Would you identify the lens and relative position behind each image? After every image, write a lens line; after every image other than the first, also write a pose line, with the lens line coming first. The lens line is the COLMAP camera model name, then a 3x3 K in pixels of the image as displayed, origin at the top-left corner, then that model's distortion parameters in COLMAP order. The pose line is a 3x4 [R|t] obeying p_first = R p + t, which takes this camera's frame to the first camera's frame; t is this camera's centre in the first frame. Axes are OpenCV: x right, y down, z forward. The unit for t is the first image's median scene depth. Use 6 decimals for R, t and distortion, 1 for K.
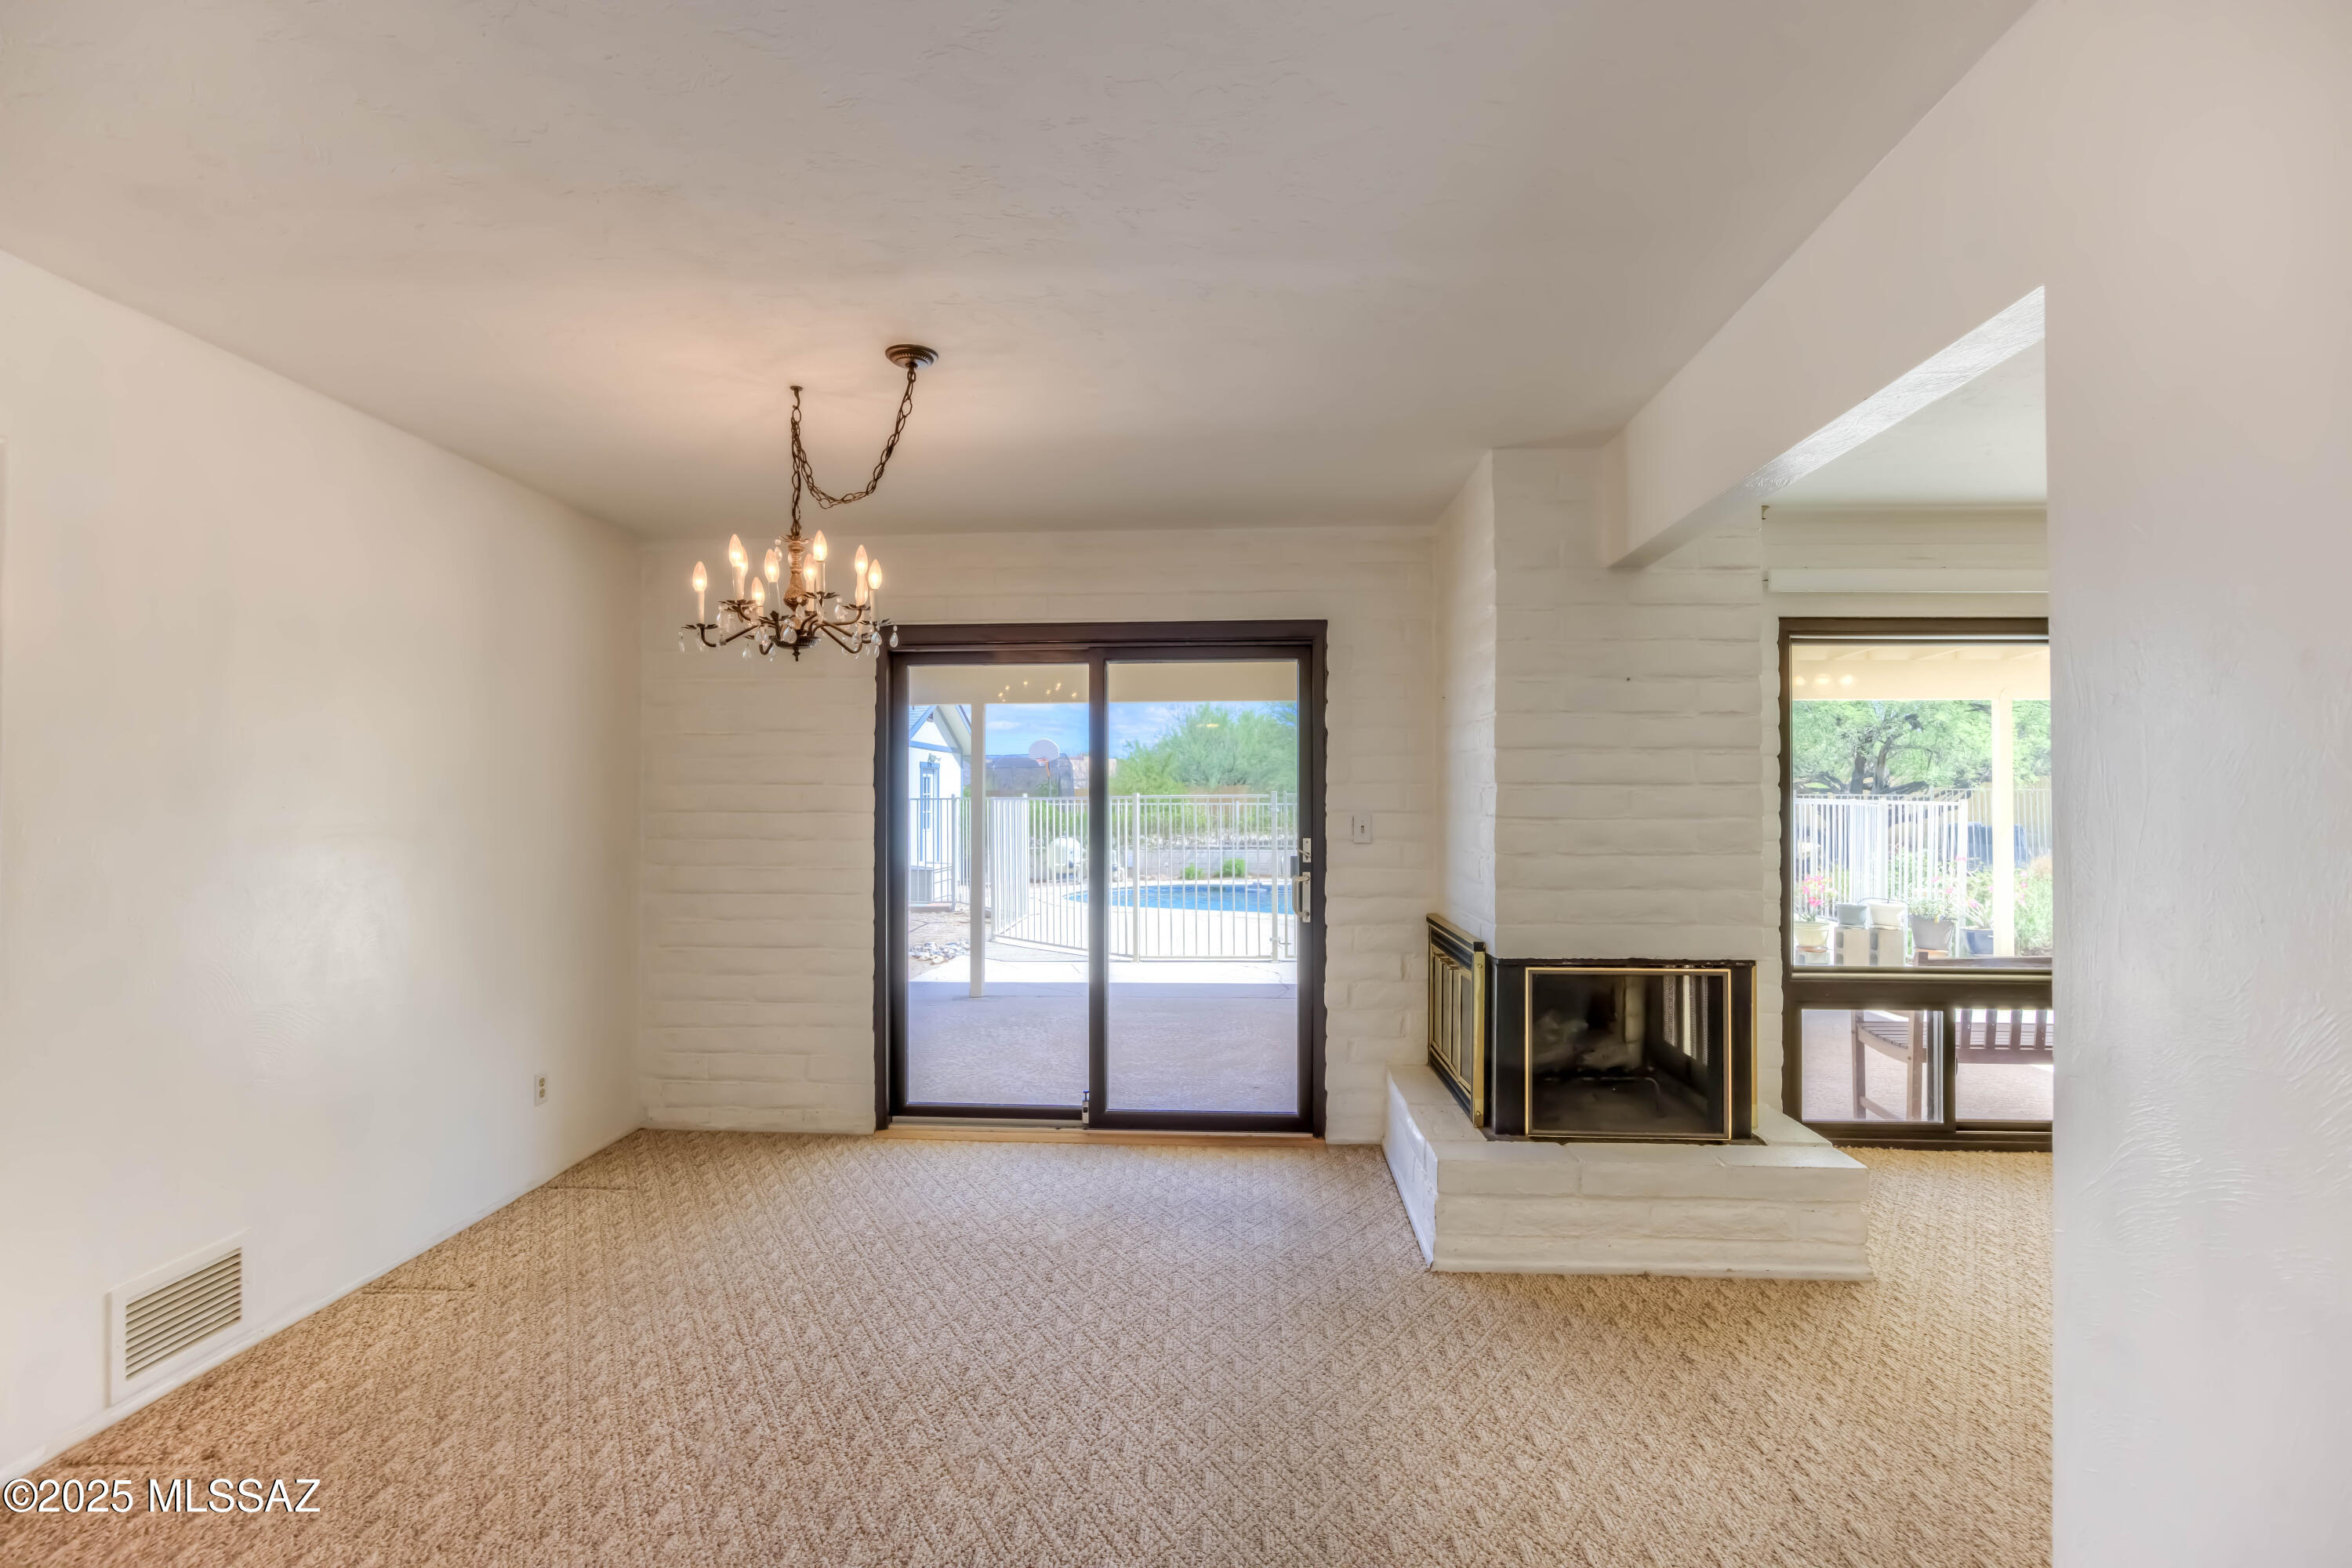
lens RADIAL K [[1155.8, 0, 1177.6], [0, 1155.8, 786.4], [0, 0, 1]] dist [0.003738, 0.001178]
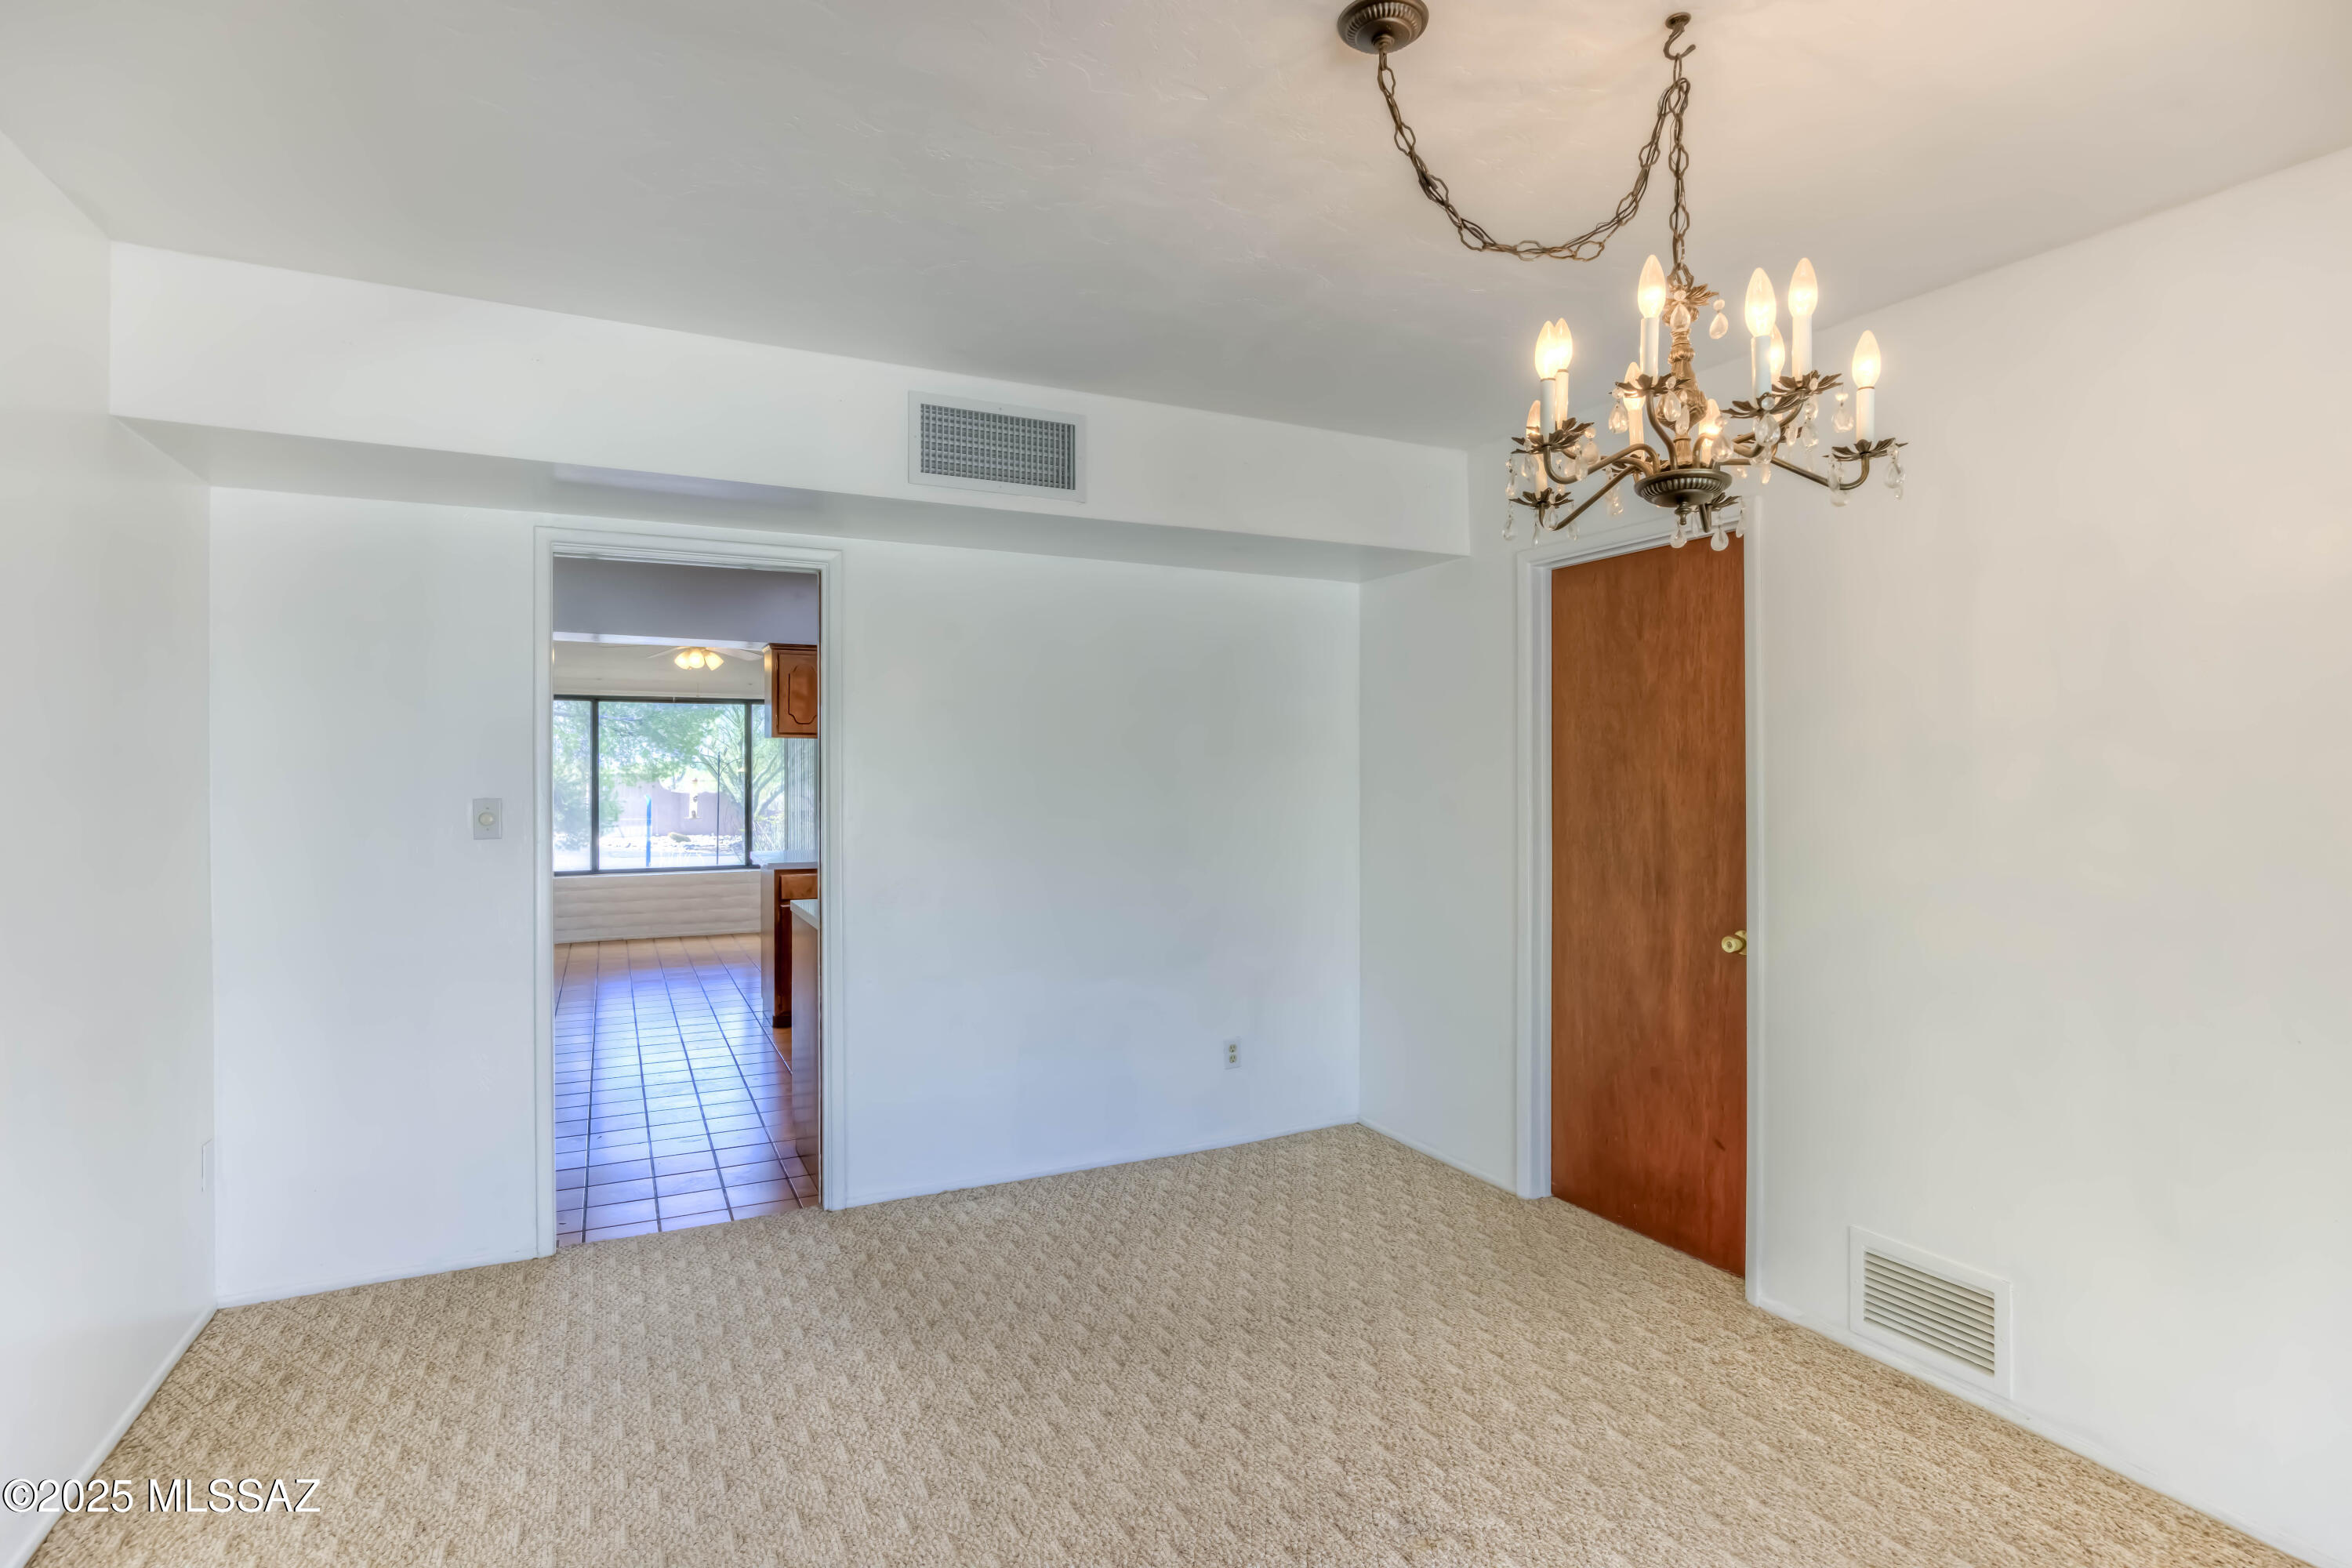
lens RADIAL K [[1155.8, 0, 1179.7], [0, 1155.8, 784.0], [0, 0, 1]] dist [0.003738, 0.001178]
pose [[-0.867733, 0.006286, -0.496991, 0.148831], [0.005580, 0.999980, 0.002906, 0.012193], [0.497000, -0.000251, -0.867751, 1.471110]]
